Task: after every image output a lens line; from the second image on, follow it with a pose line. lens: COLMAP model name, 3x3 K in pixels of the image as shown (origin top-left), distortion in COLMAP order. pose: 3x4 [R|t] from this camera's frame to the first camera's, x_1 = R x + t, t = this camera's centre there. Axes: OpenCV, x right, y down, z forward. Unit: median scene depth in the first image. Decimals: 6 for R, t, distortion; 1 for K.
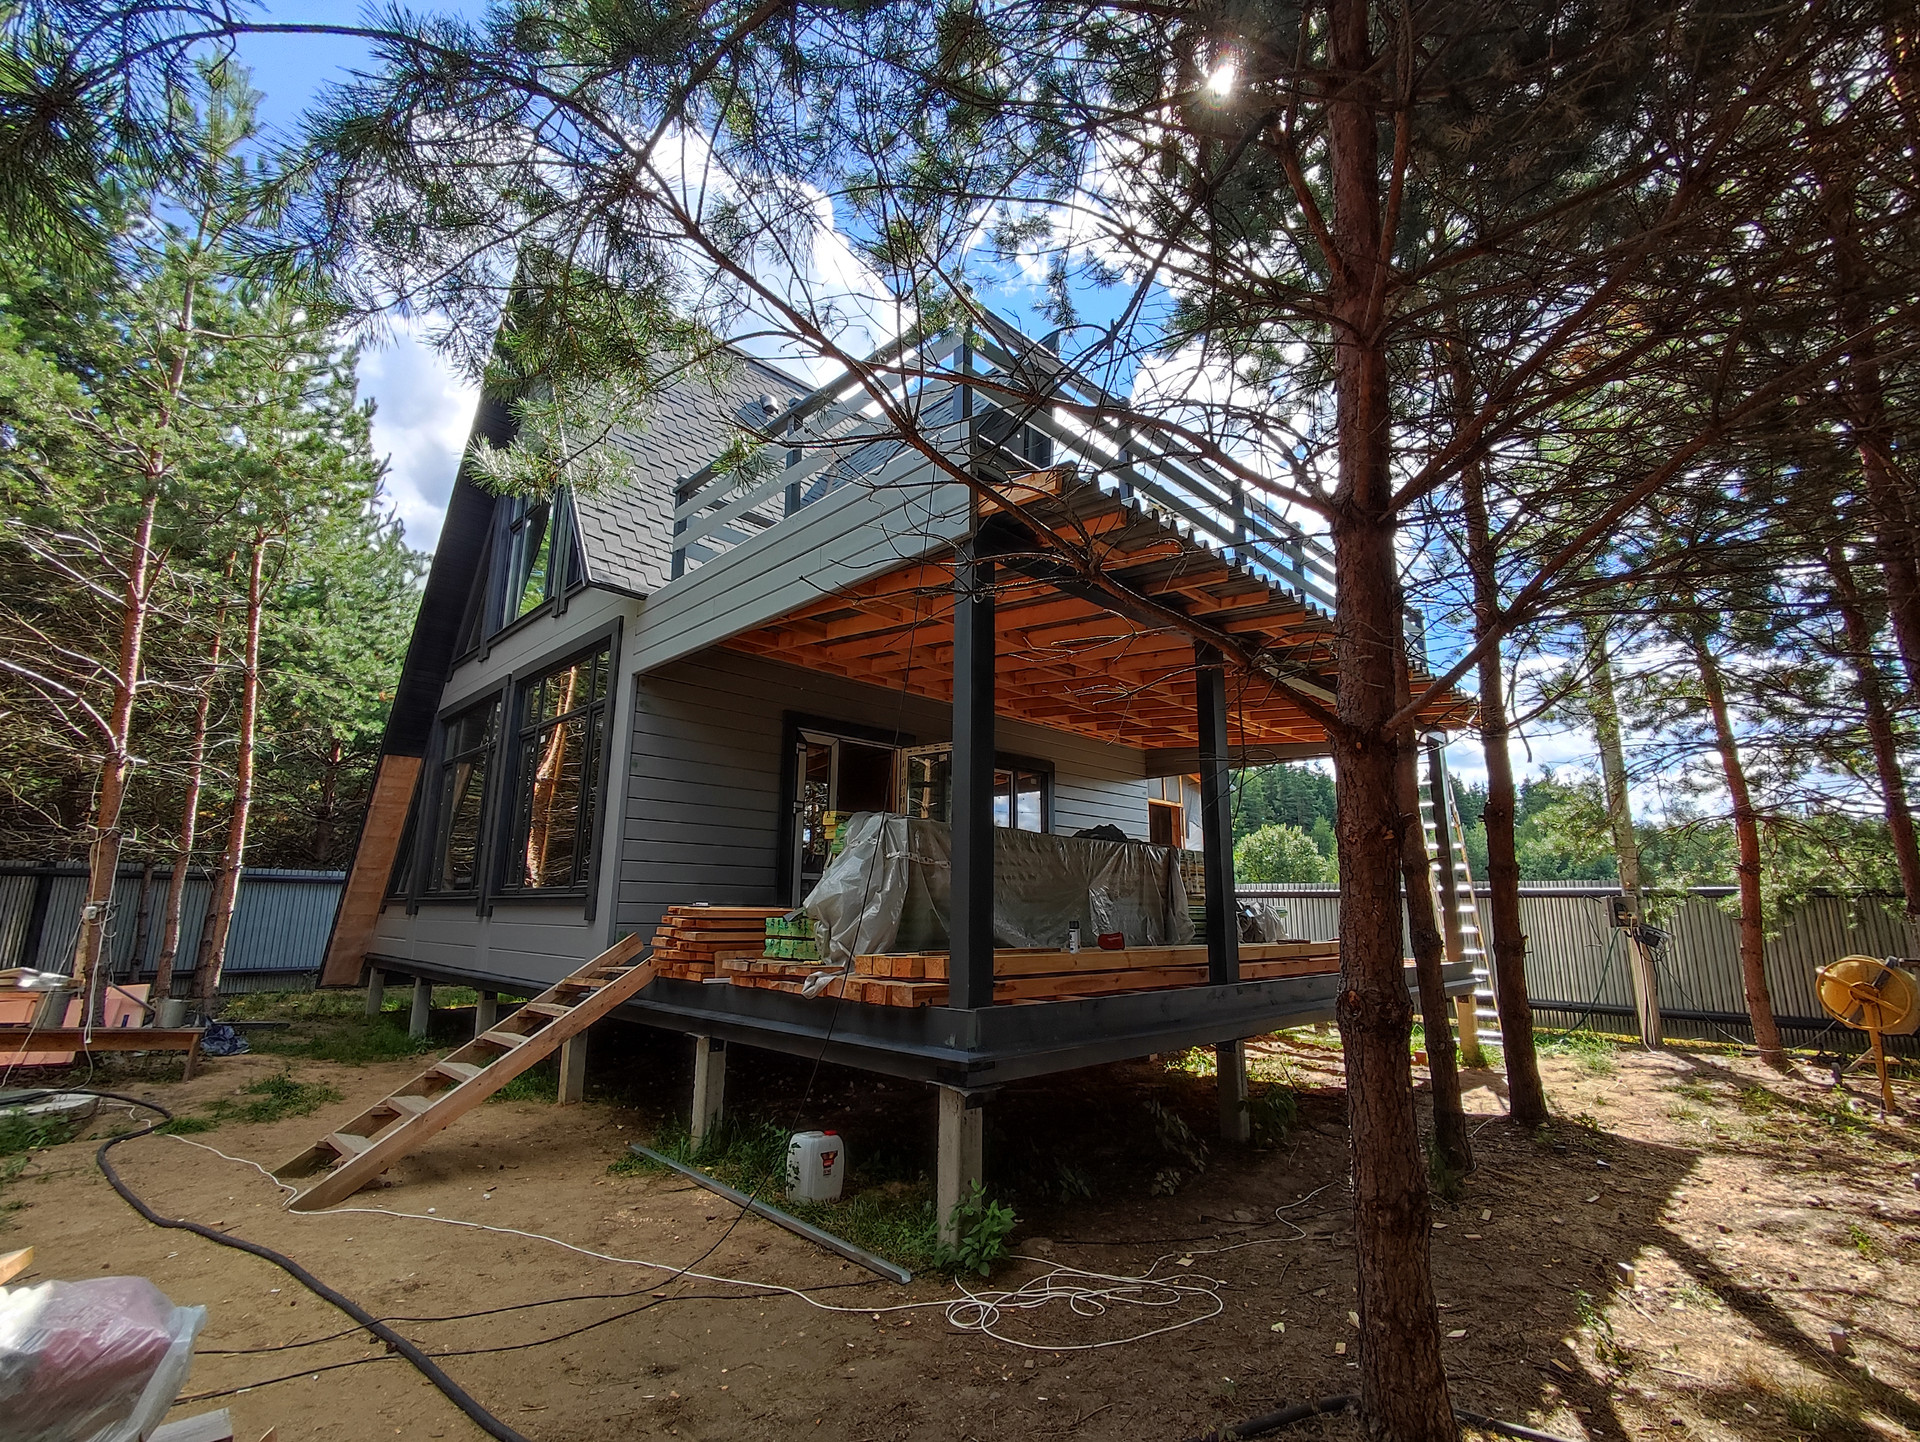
lens RADIAL K [[860.6, 0, 956.9], [0, 860.6, 726.4], [0, 0, 1]] dist [-0.000472, 0.000445]
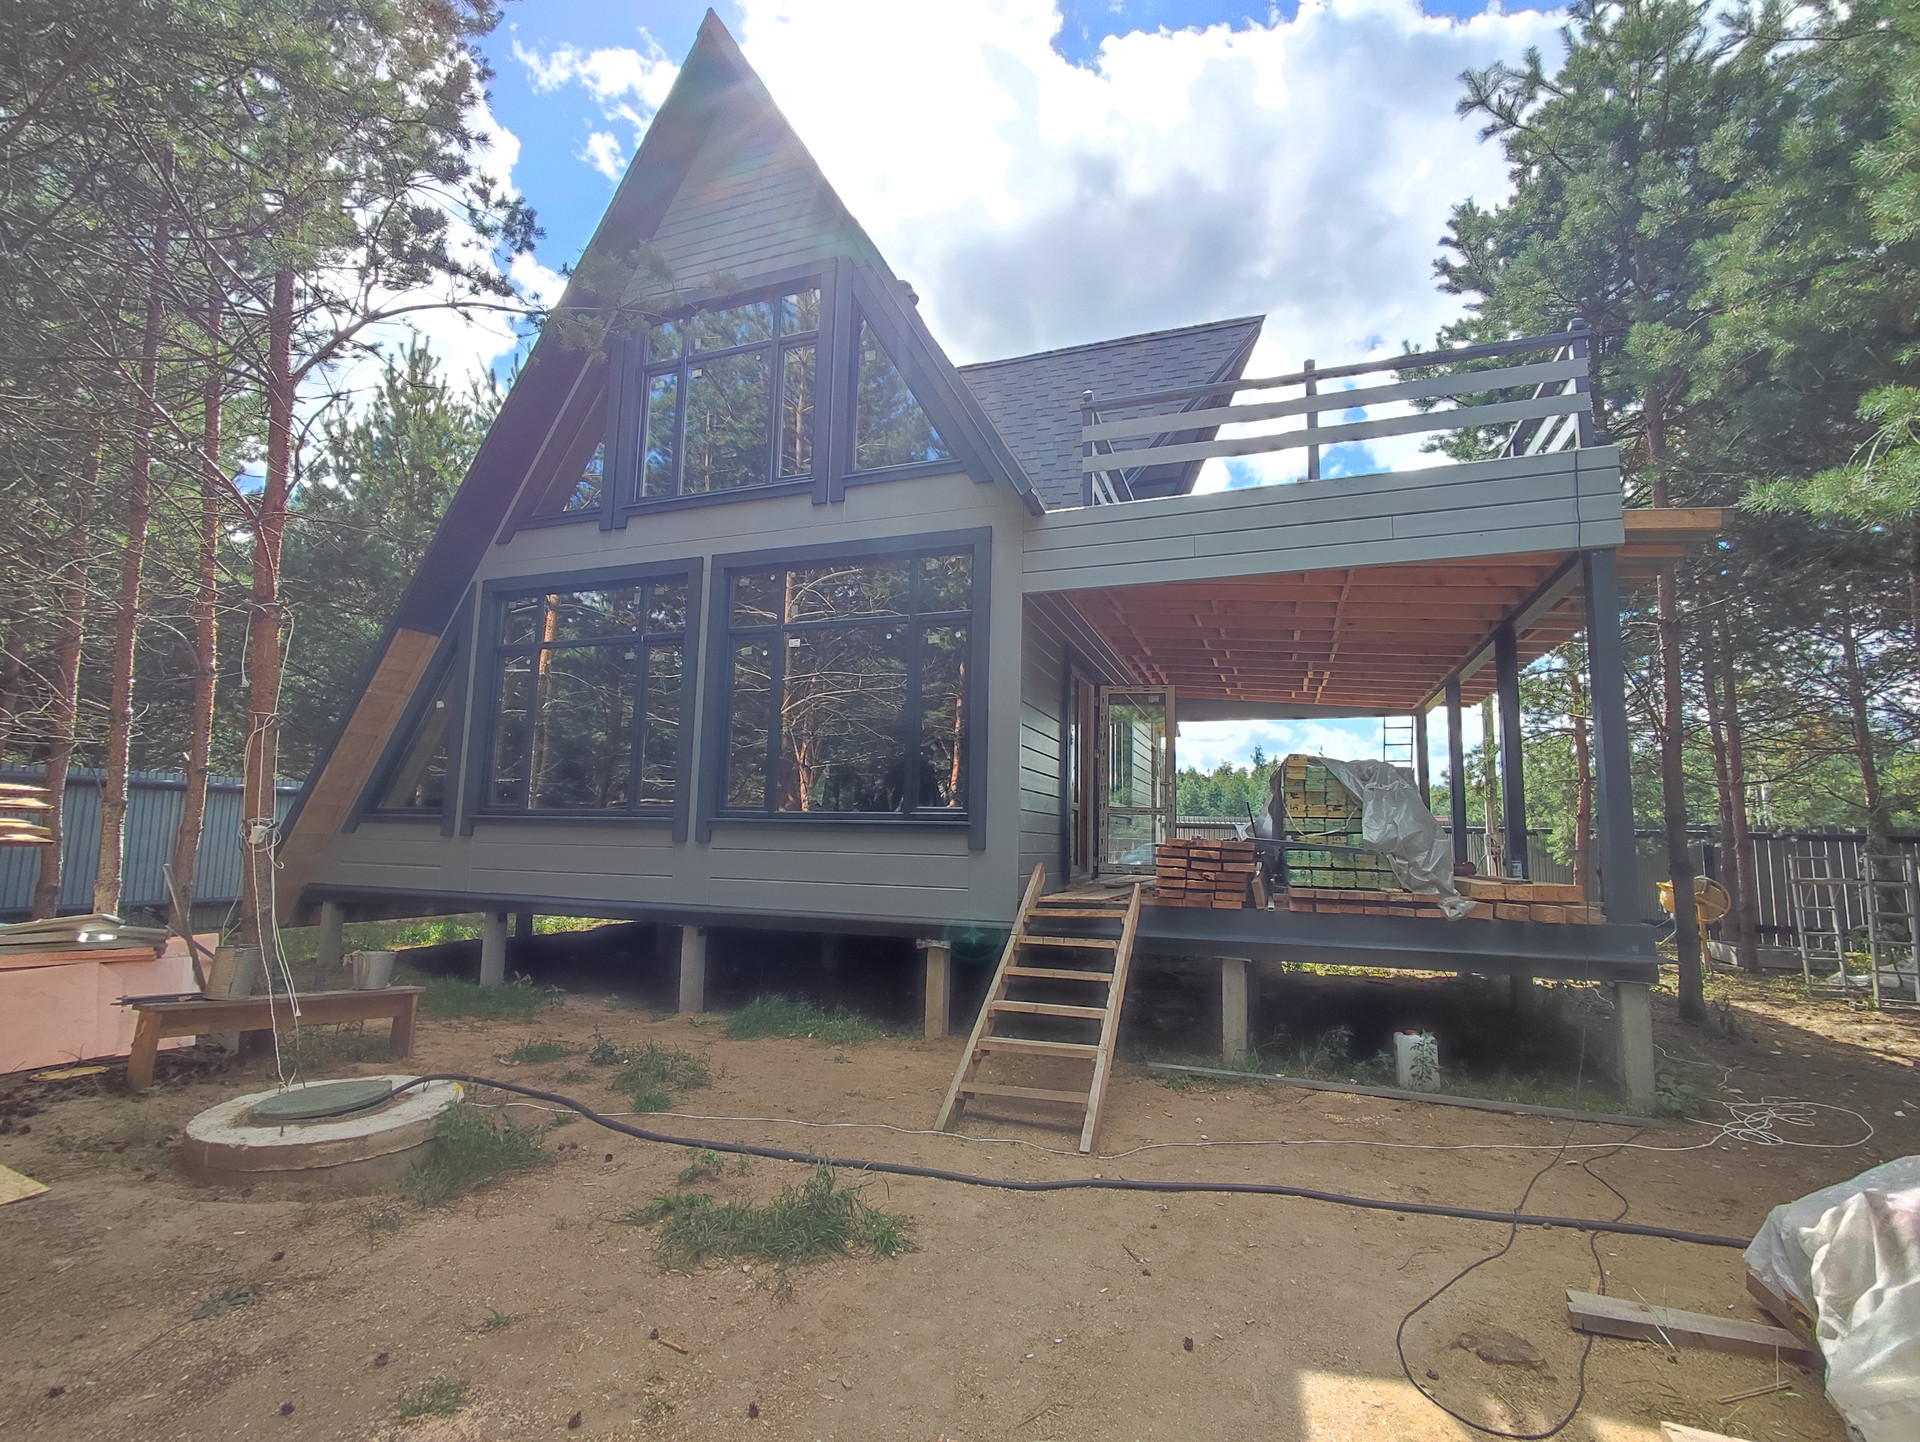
lens RADIAL K [[860.6, 0, 956.9], [0, 860.6, 726.4], [0, 0, 1]] dist [-0.000472, 0.000445]
pose [[0.898899, 0.073000, 0.432031, -1.316438], [-0.112389, 0.991449, 0.066316, 0.046385], [-0.423495, -0.108167, 0.899417, 0.257091]]
